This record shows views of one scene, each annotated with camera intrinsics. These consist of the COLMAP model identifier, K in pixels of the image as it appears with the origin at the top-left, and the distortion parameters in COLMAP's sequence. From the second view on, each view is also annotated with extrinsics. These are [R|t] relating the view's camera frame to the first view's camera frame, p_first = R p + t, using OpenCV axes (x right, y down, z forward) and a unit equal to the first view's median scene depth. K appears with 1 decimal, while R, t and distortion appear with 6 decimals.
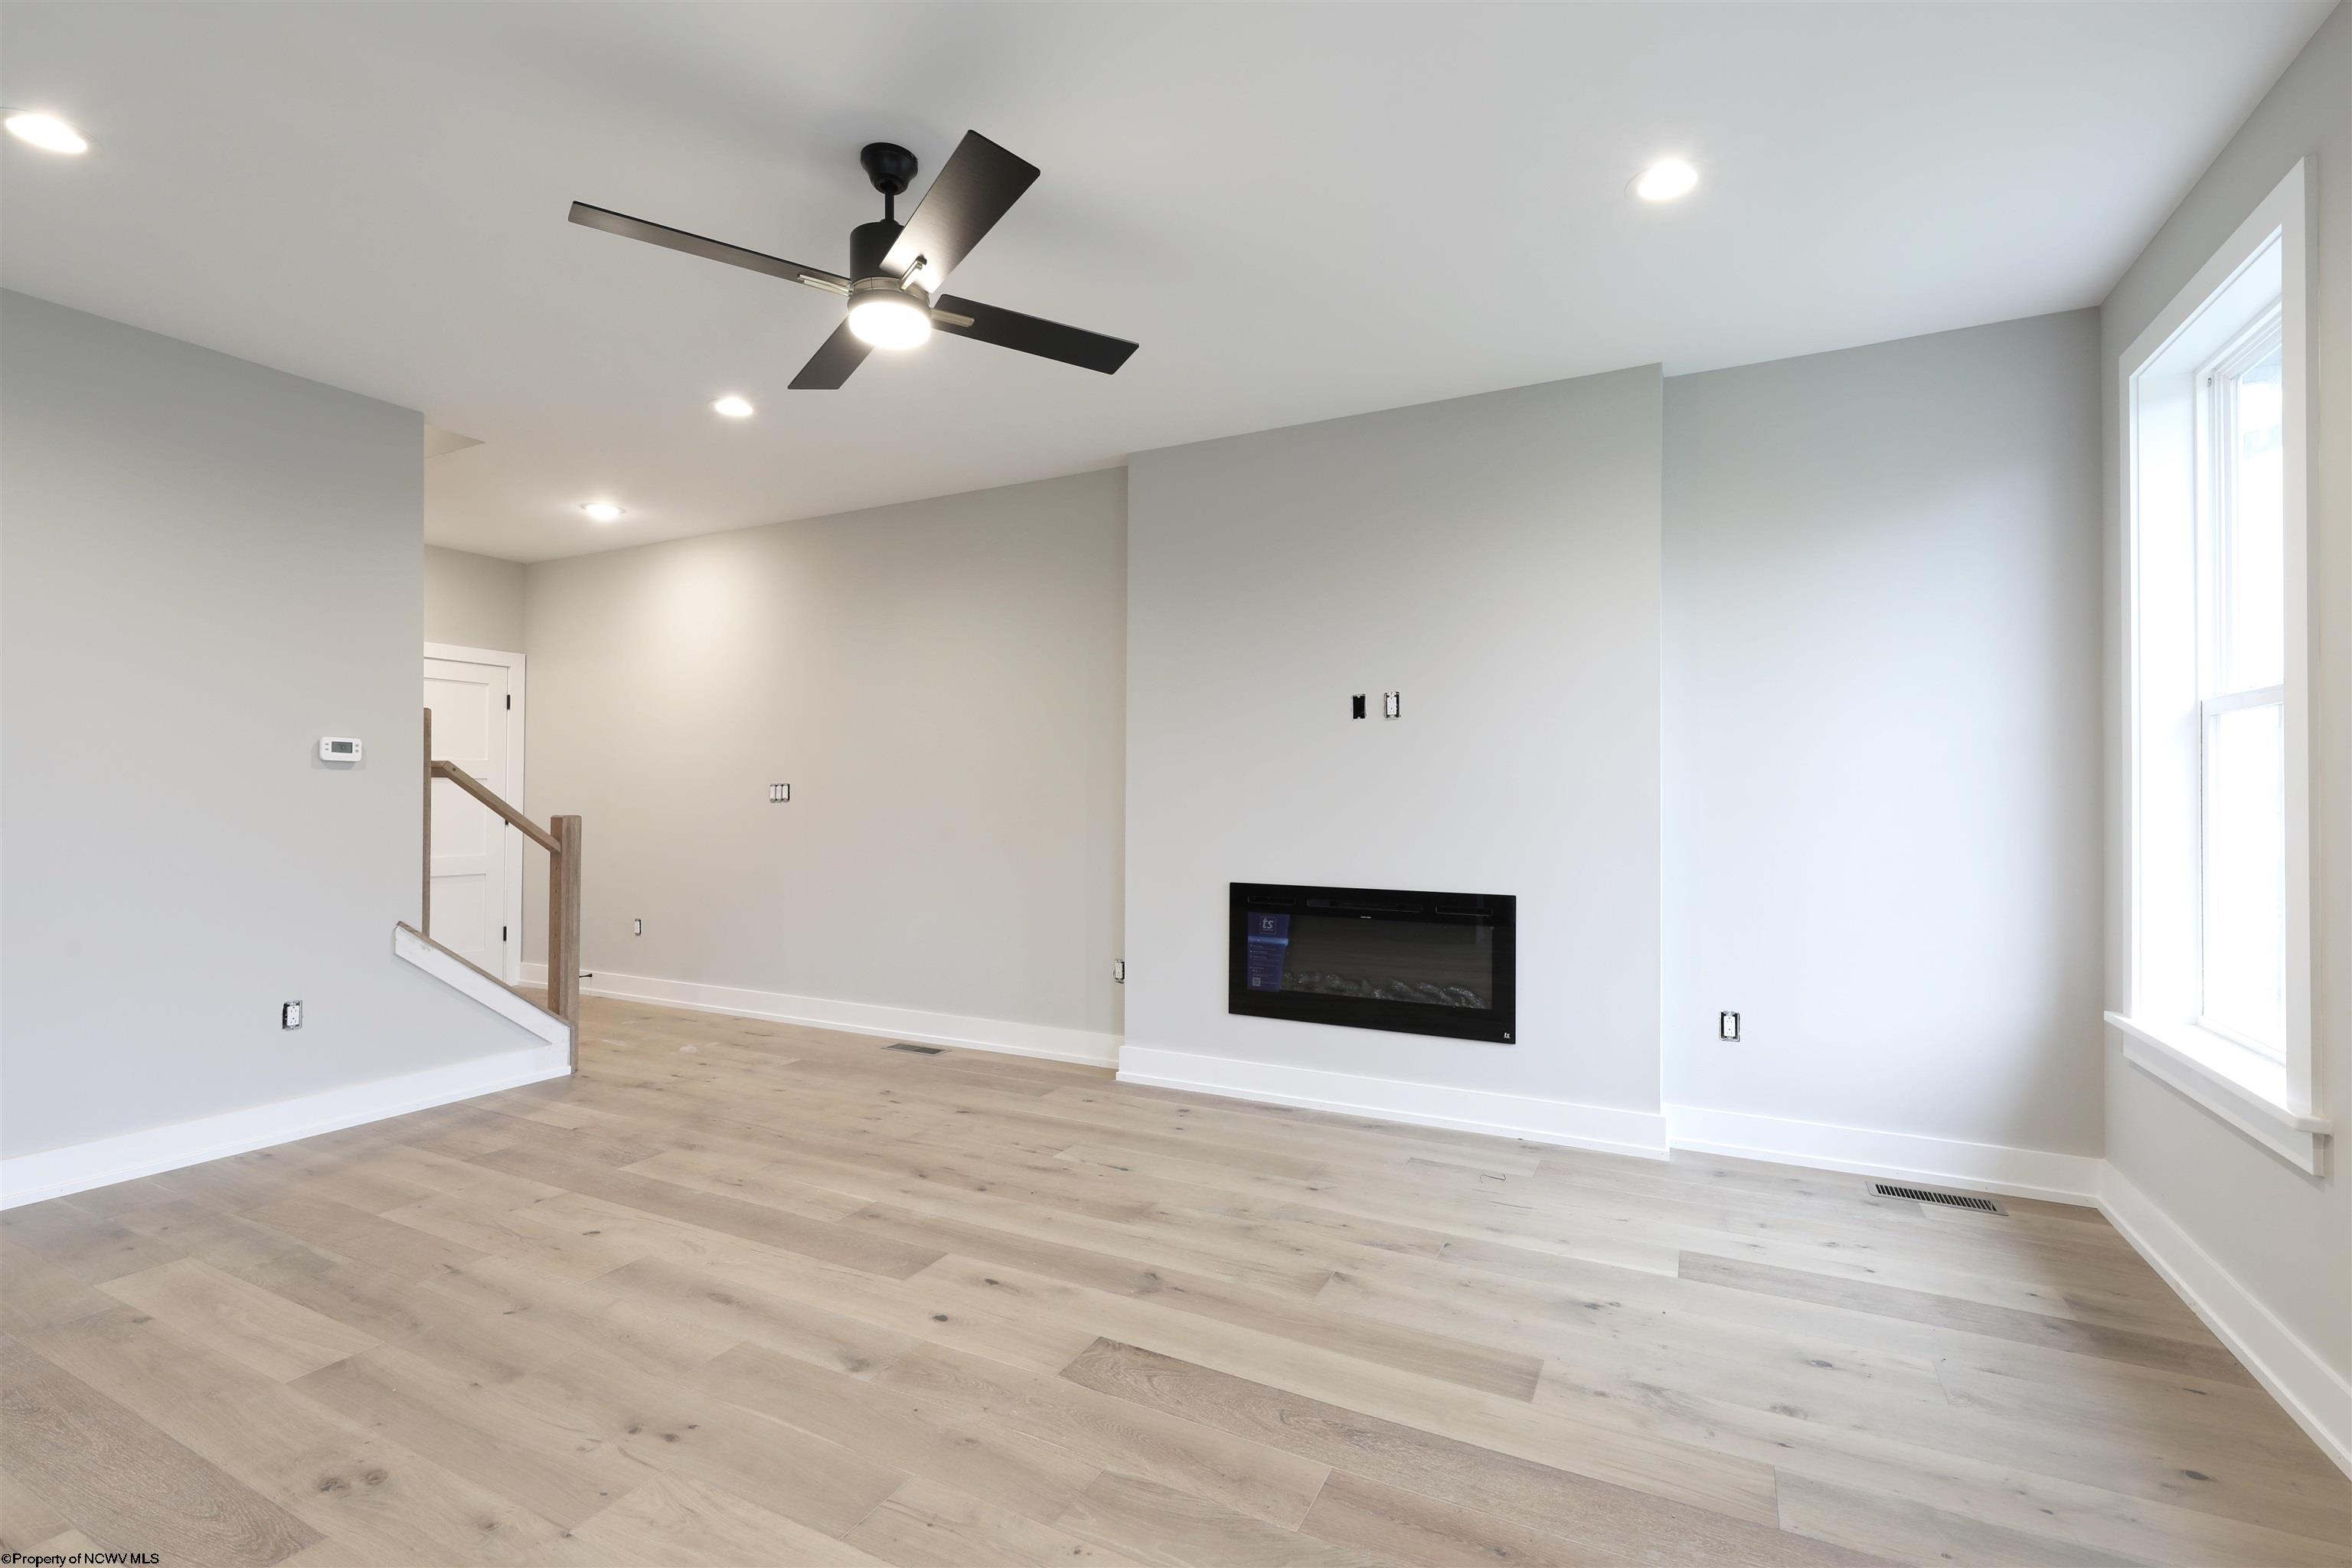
lens RADIAL K [[1049.2, 0, 1169.2], [0, 1049.2, 788.8], [0, 0, 1]] dist [0.002388, -0.002920]
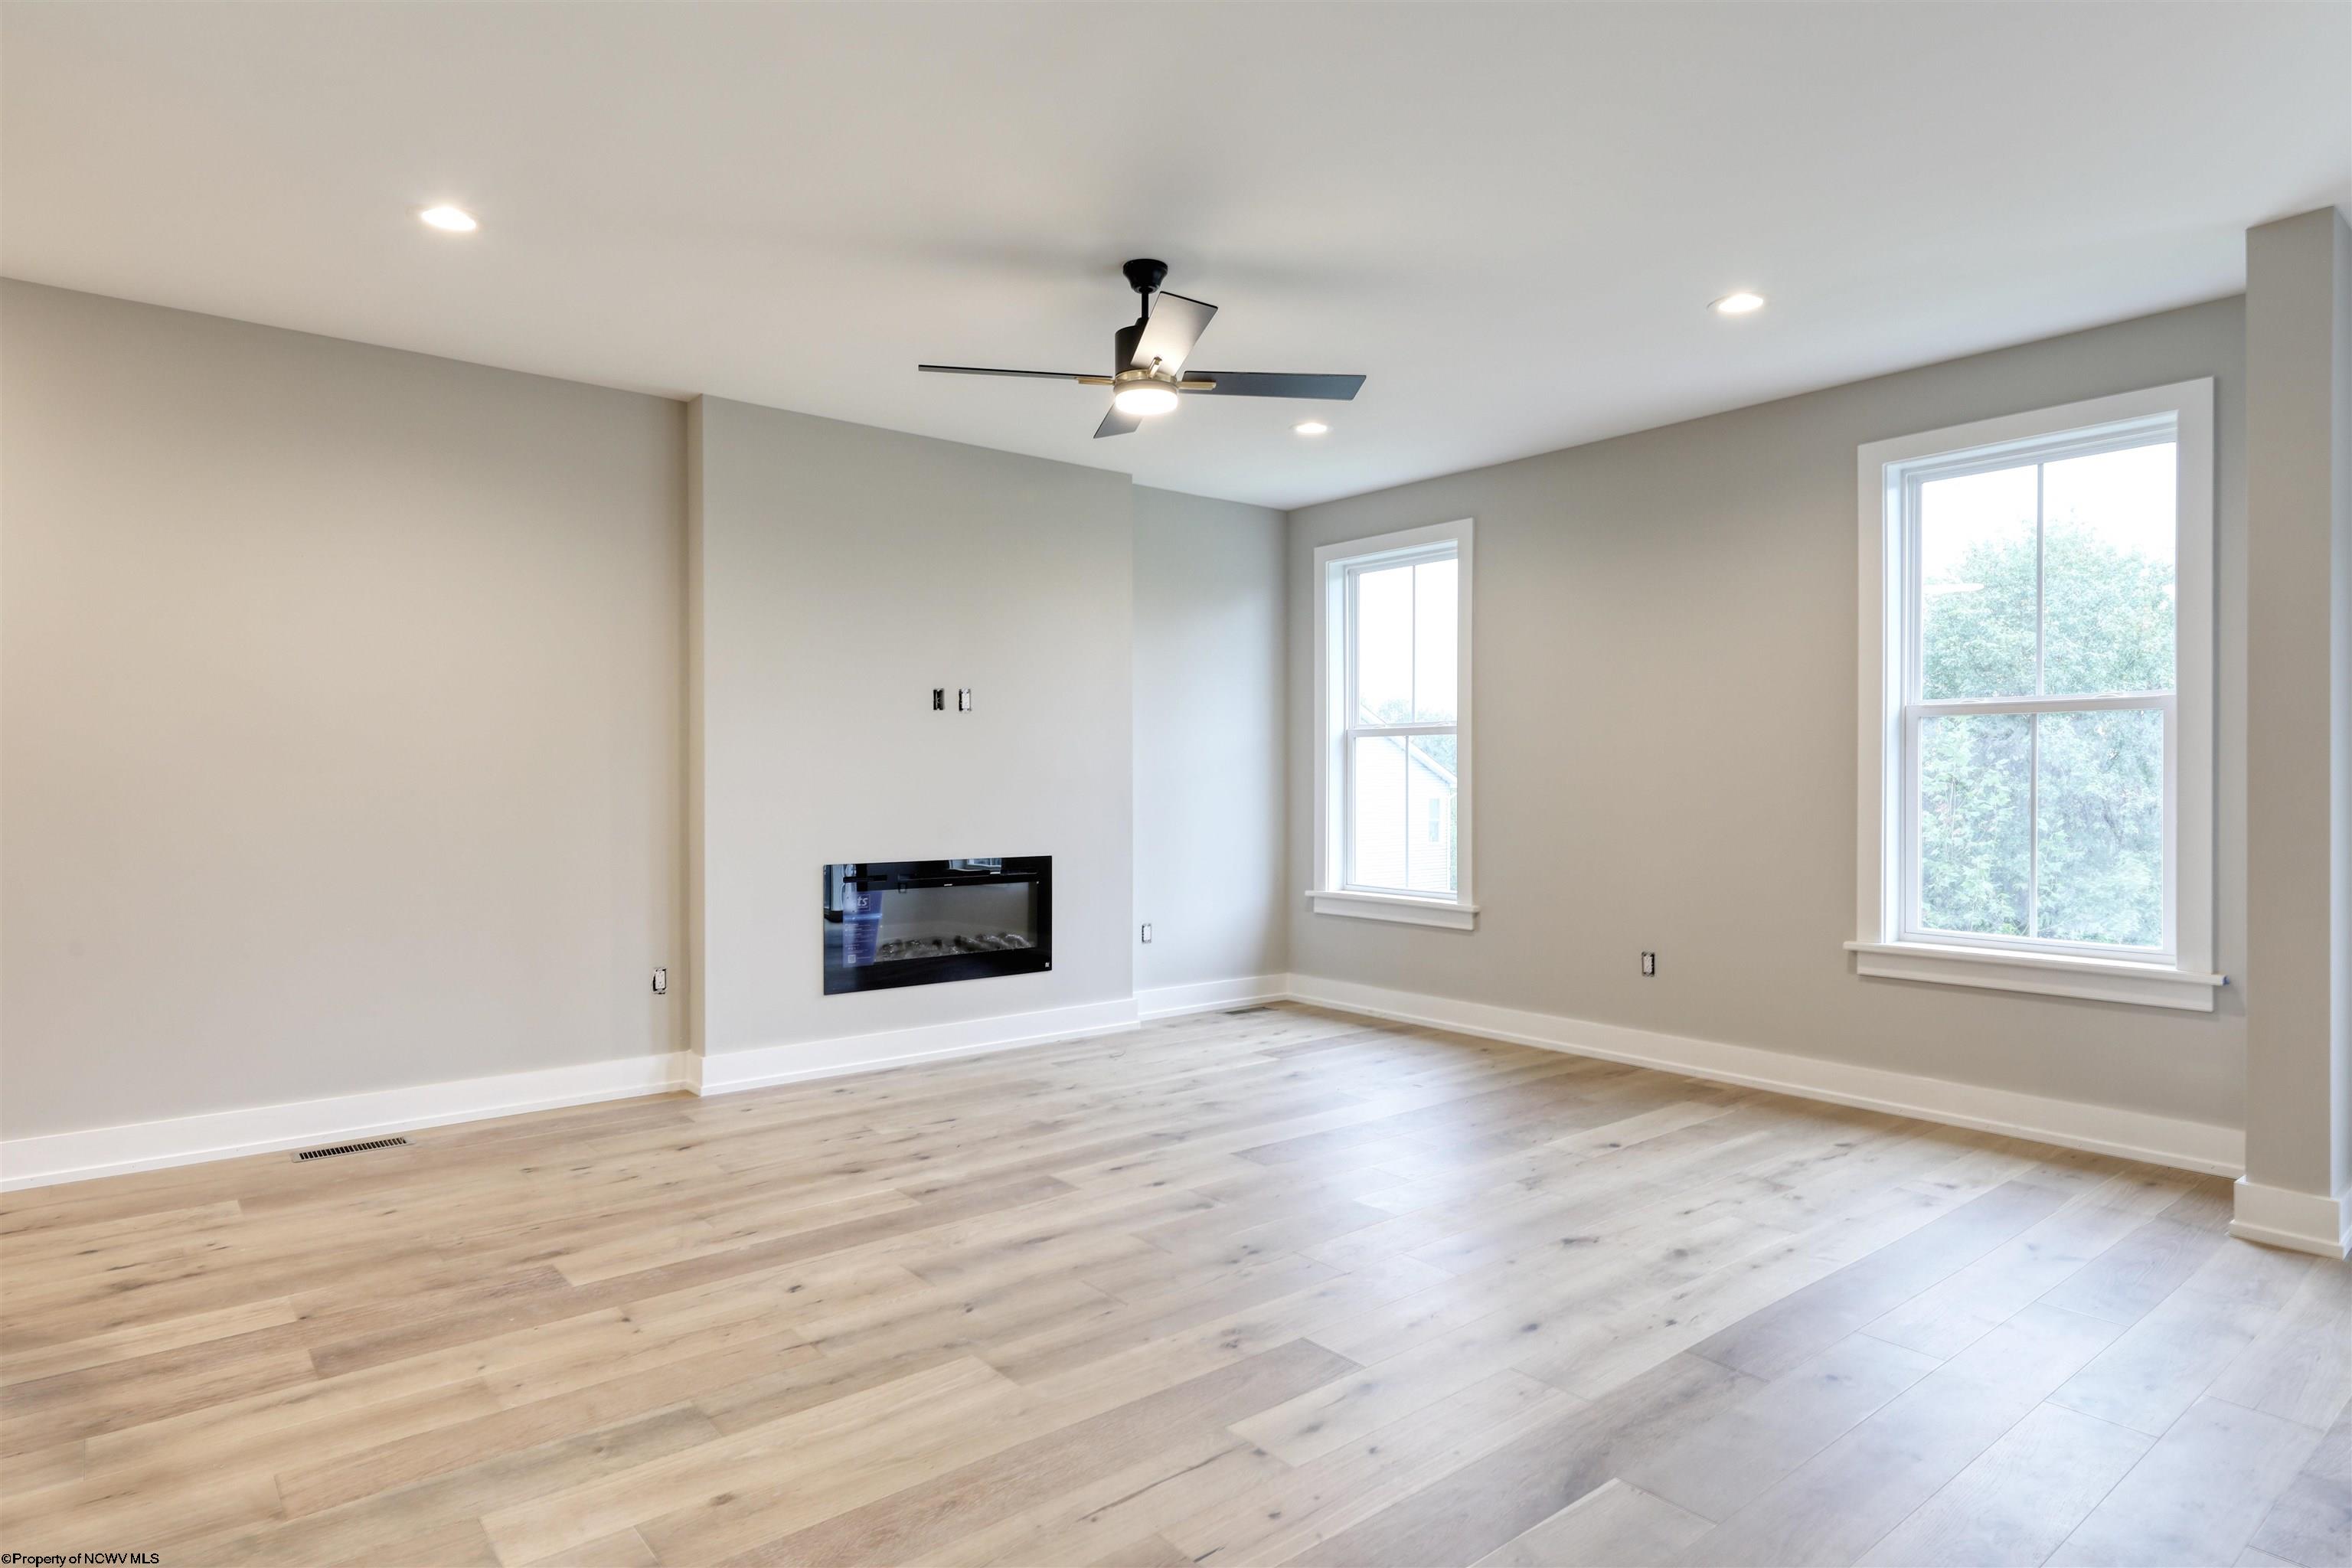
lens RADIAL K [[1307.0, 0, 1170.6], [0, 1307.0, 790.2], [0, 0, 1]] dist [0.007227, -0.001812]
pose [[0.396257, -0.010828, 0.918076, -1.277392], [-0.005492, 0.999885, 0.014164, -0.002446], [-0.918123, -0.010655, 0.396152, 0.268302]]
